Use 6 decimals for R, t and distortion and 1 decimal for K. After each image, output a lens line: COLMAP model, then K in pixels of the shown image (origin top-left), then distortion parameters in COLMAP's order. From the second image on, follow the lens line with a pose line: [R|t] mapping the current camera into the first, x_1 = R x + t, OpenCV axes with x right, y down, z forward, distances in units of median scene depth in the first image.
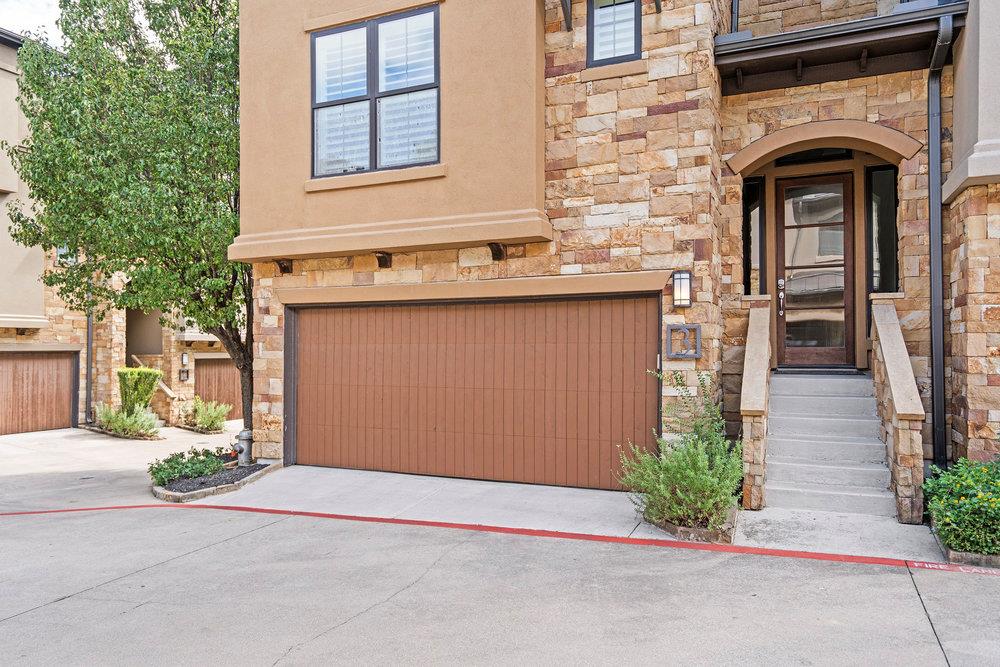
lens RADIAL K [[681.0, 0, 501.4], [0, 681.0, 330.1], [0, 0, 1]] dist [0.025940, -0.013862]
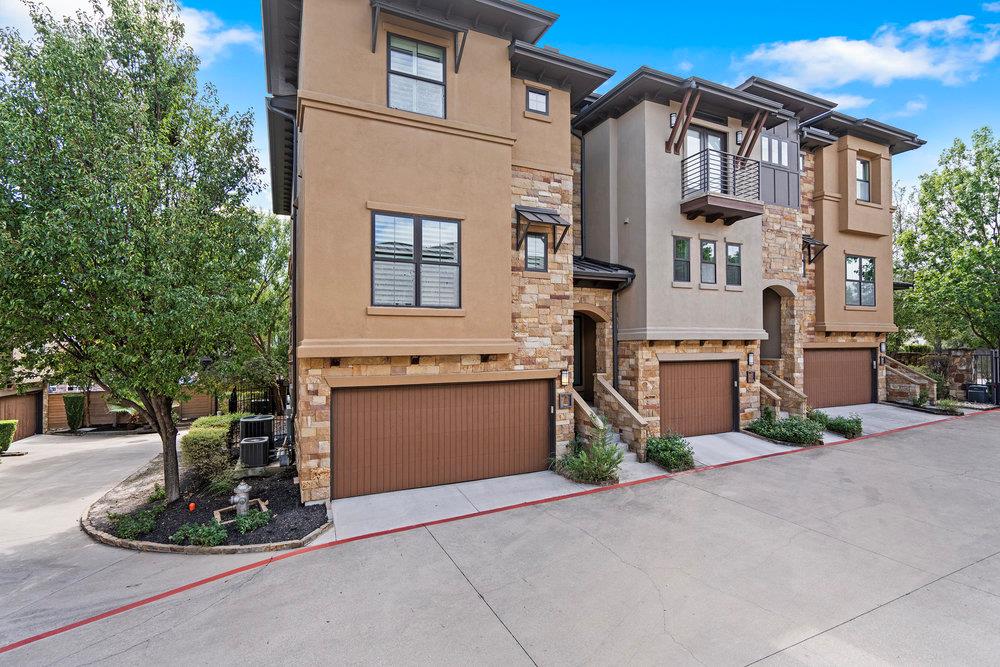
lens RADIAL K [[458.0, 0, 499.8], [0, 458.0, 338.2], [0, 0, 1]] dist [0.009310, 0.000793]
pose [[0.674734, 0.017331, 0.737858, -0.946639], [-0.008585, 0.999841, -0.015634, -0.155298], [-0.738011, 0.004214, 0.674775, 0.118230]]
